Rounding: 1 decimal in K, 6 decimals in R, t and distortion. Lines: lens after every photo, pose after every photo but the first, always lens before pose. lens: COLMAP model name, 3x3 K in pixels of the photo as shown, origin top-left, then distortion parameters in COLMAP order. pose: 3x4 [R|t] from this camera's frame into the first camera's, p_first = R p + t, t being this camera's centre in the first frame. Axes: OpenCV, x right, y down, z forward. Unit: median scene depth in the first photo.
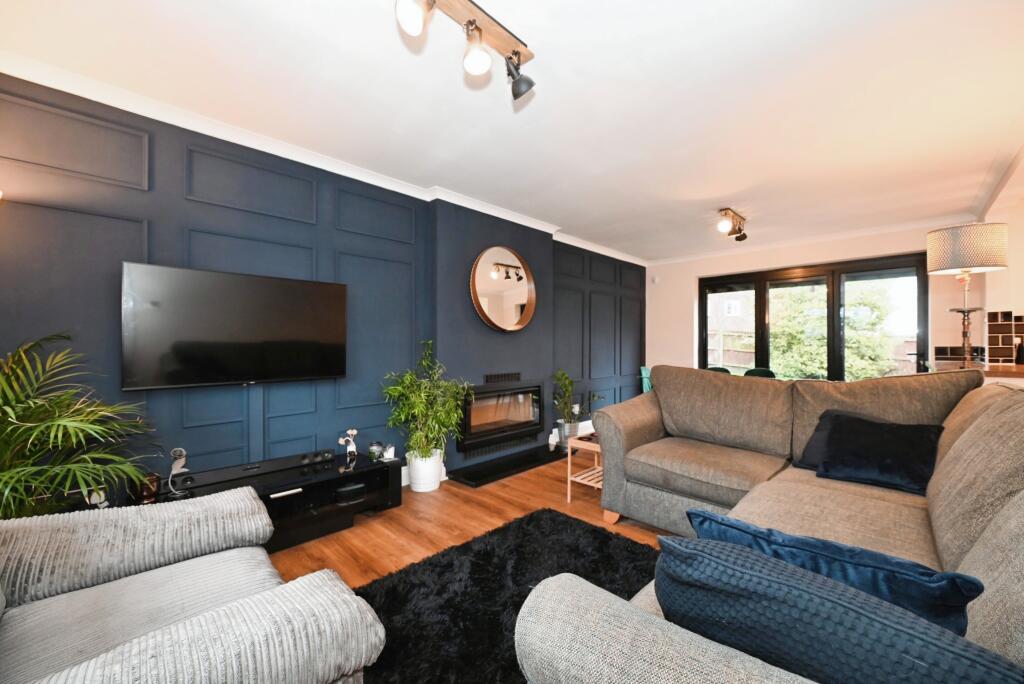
lens RADIAL K [[407.4, 0, 515.0], [0, 407.4, 348.8], [0, 0, 1]] dist [-0.003645, 0.000240]
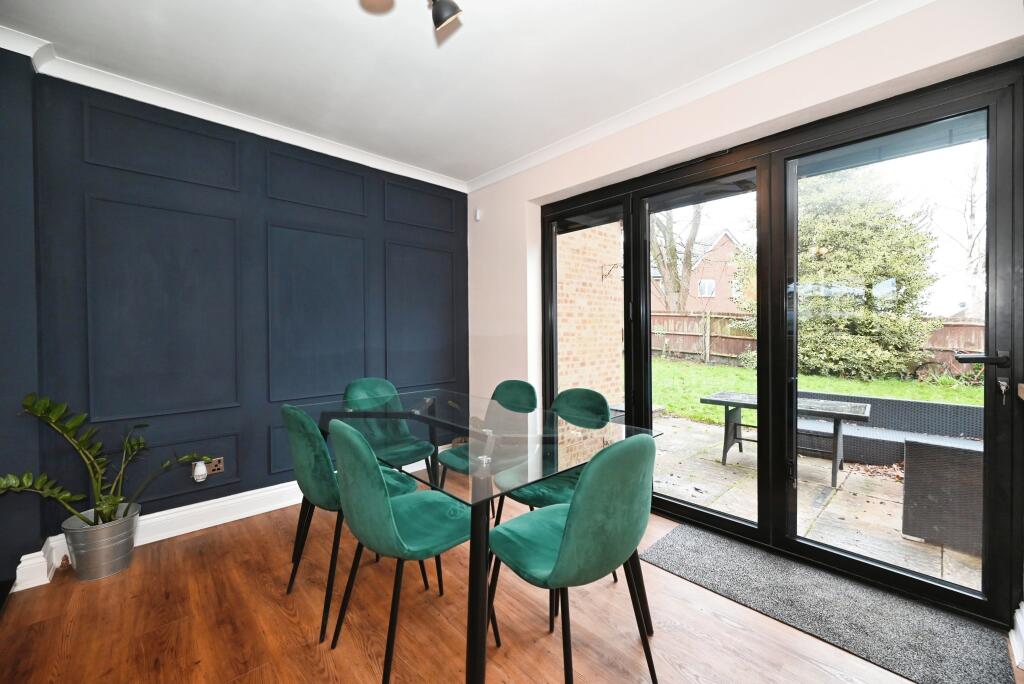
lens RADIAL K [[407.4, 0, 514.0], [0, 407.4, 333.1], [0, 0, 1]] dist [-0.003645, 0.000240]
pose [[0.998847, 0.000435, -0.048009, 0.412329], [-0.000494, 0.999999, -0.001222, -0.006119], [0.048008, 0.001244, 0.998846, 0.434873]]
